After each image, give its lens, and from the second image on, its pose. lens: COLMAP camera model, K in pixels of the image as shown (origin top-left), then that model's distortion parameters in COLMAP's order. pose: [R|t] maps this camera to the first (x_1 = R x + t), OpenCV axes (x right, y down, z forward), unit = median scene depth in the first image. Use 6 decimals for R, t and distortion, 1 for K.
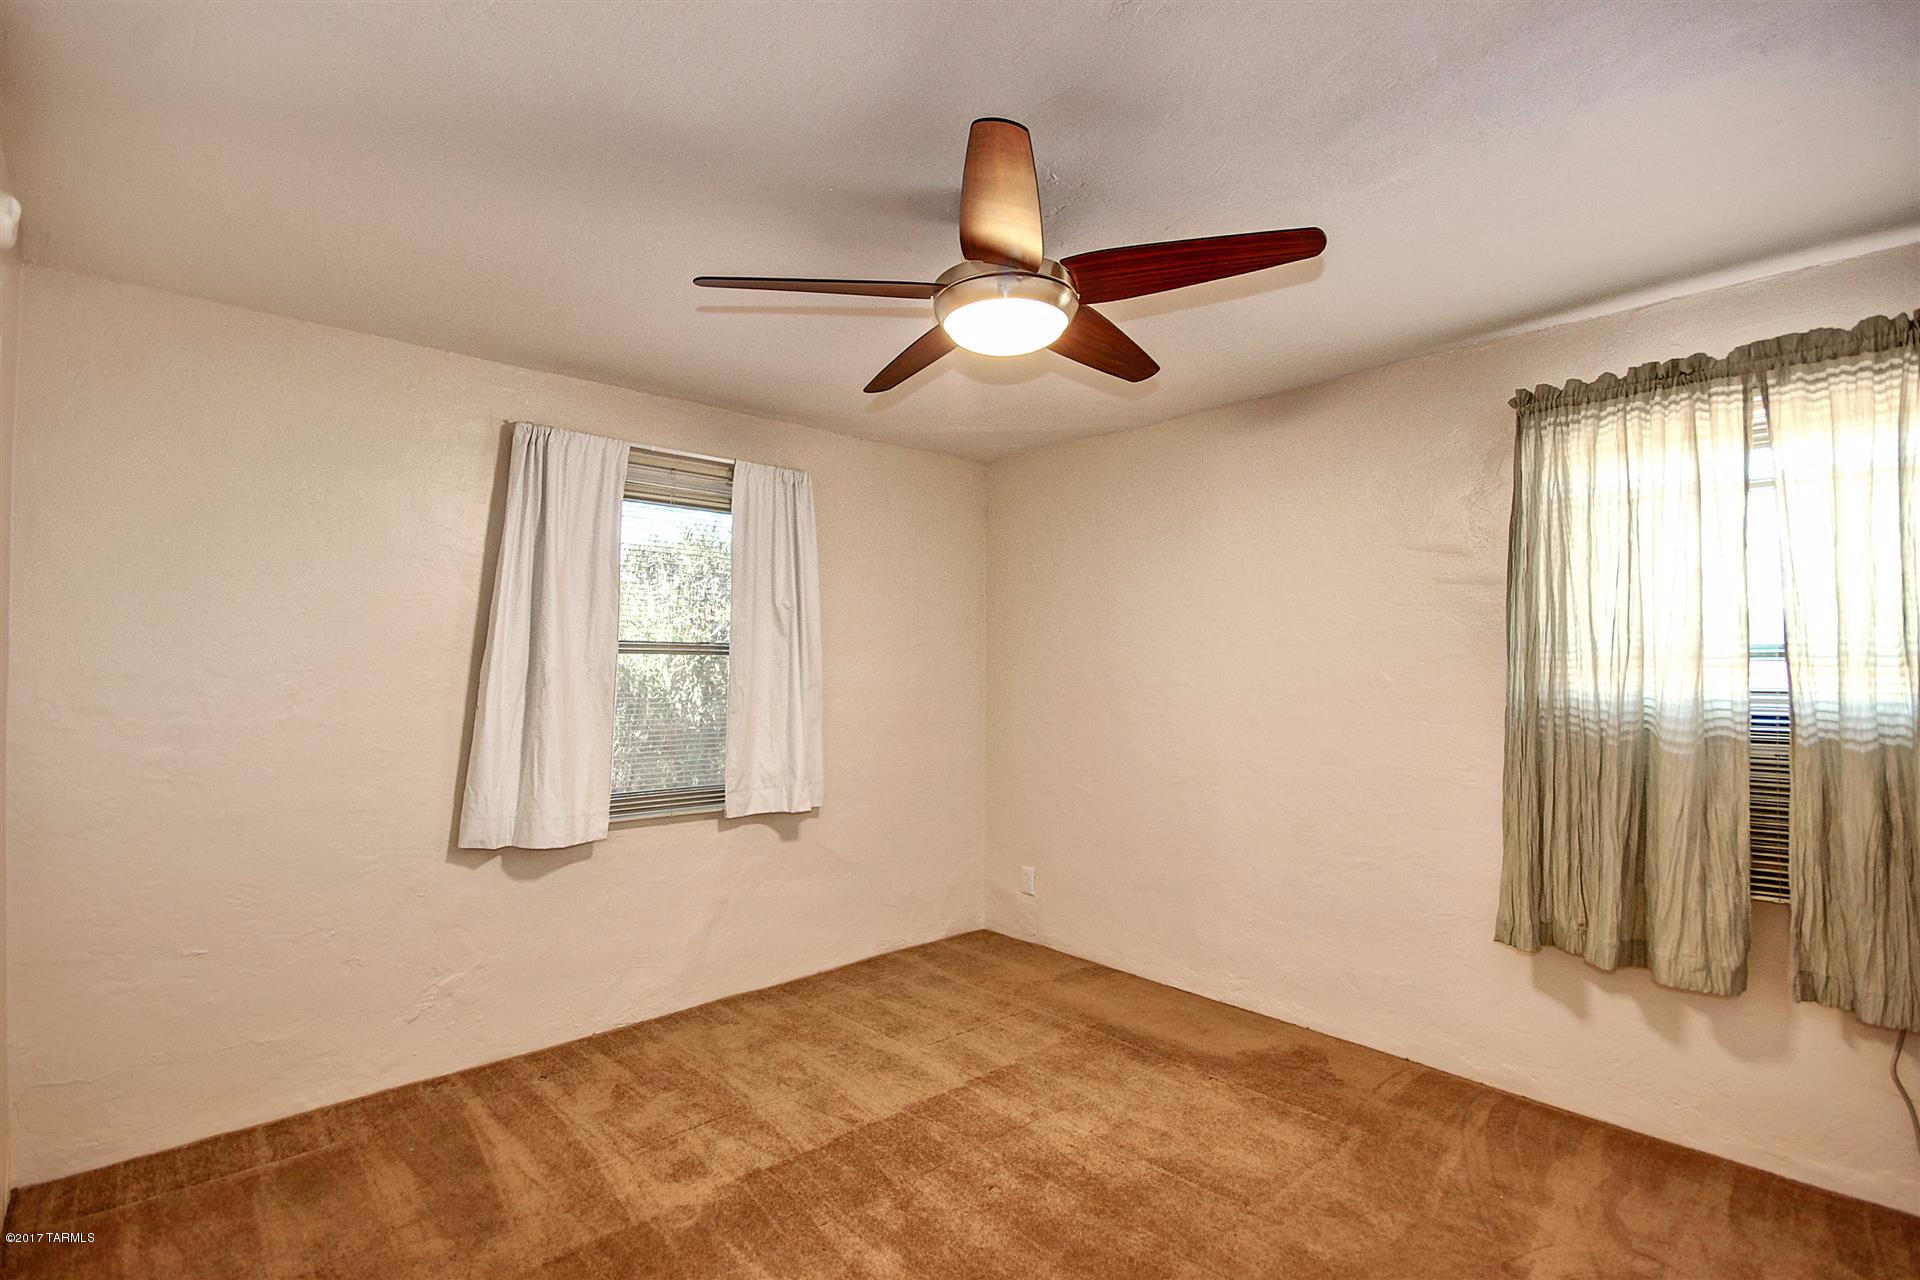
lens RADIAL K [[880.9, 0, 963.0], [0, 880.9, 656.8], [0, 0, 1]] dist [0.000690, -0.004714]
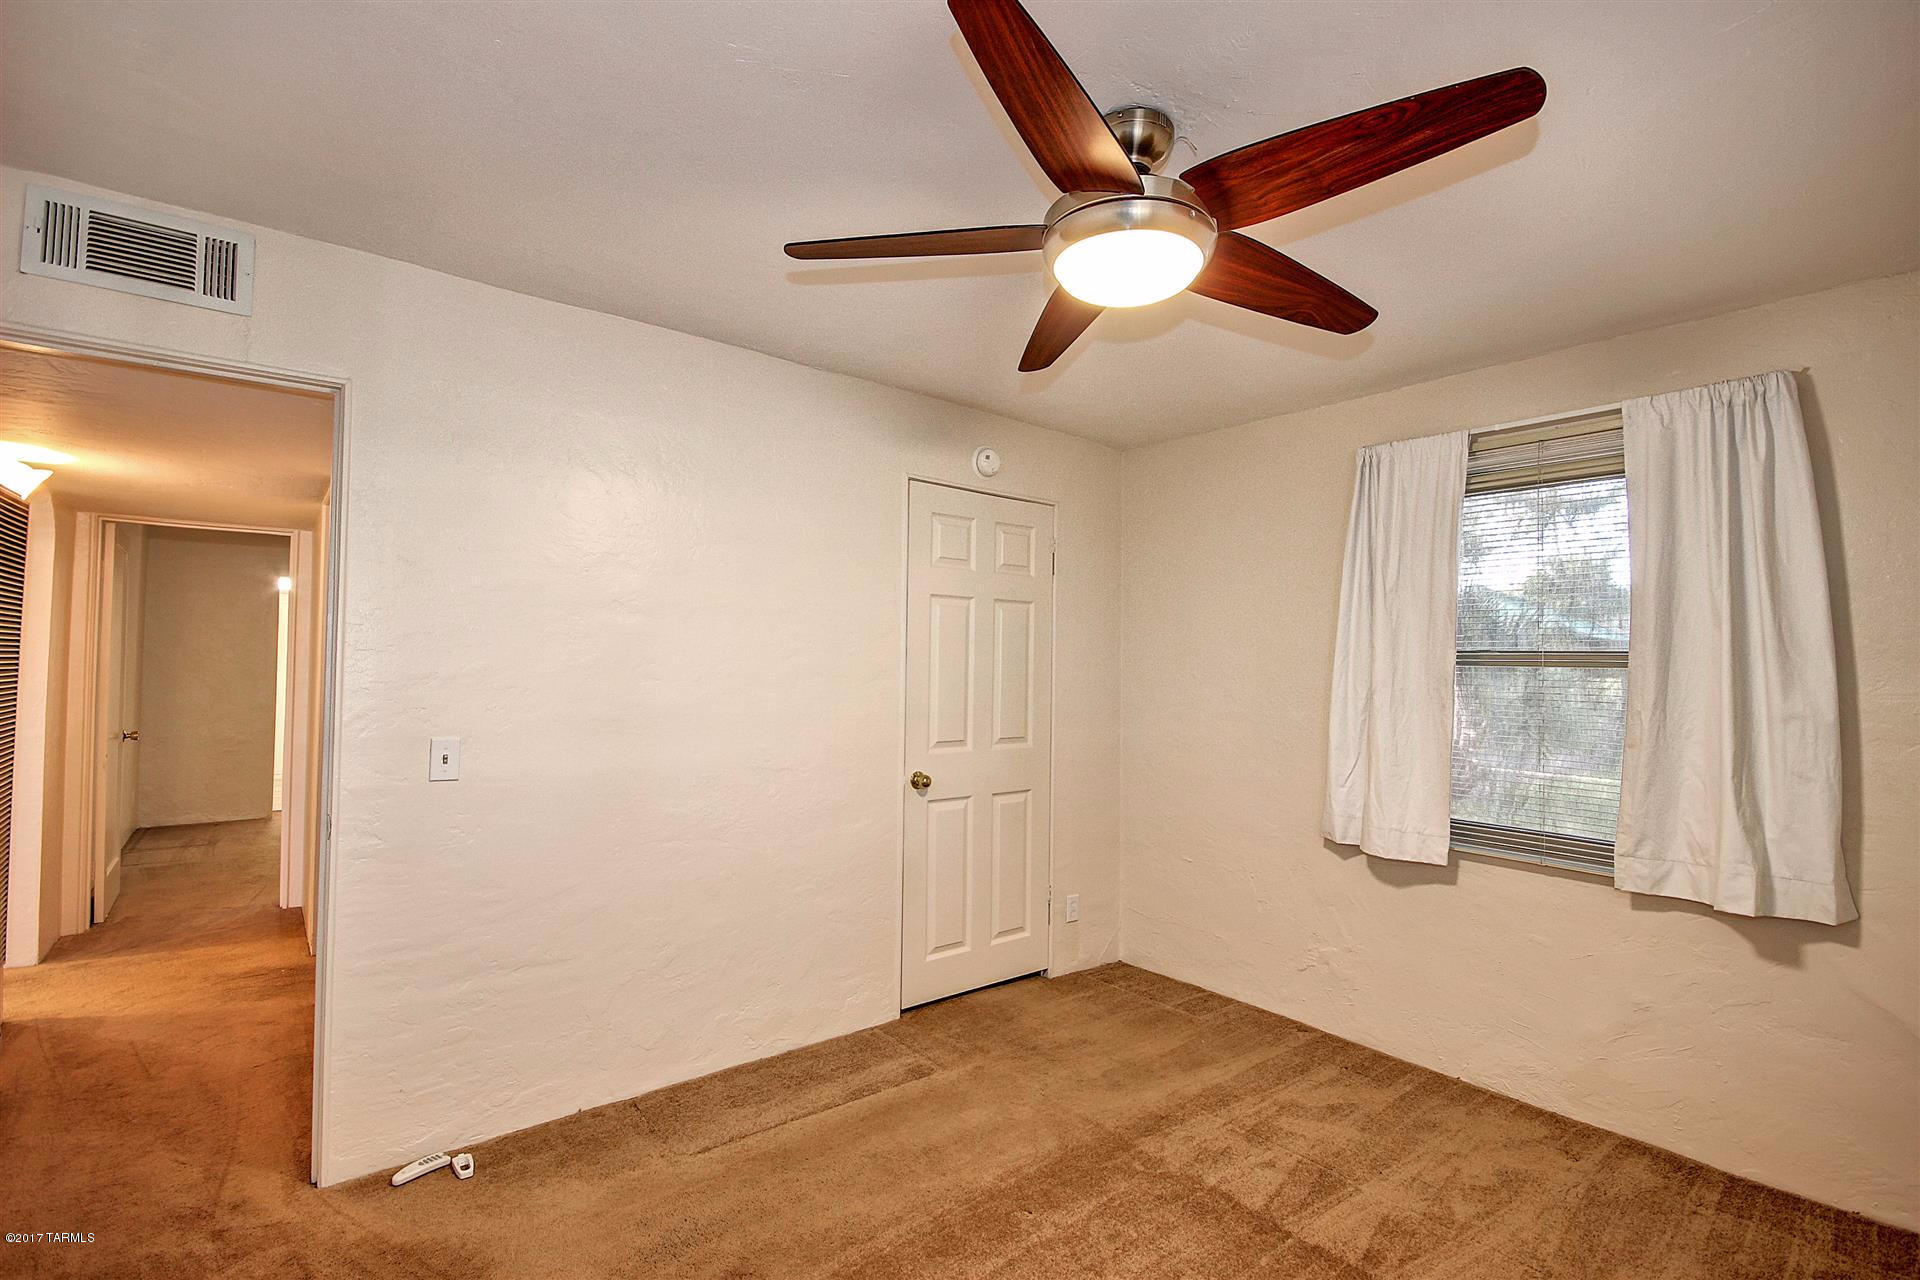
lens RADIAL K [[880.9, 0, 957.3], [0, 880.9, 646.0], [0, 0, 1]] dist [0.000690, -0.004714]
pose [[-0.065657, -0.023793, -0.997559, 0.559152], [-0.002903, 0.999716, -0.023653, -0.000634], [0.997838, 0.001343, -0.065707, 0.549487]]
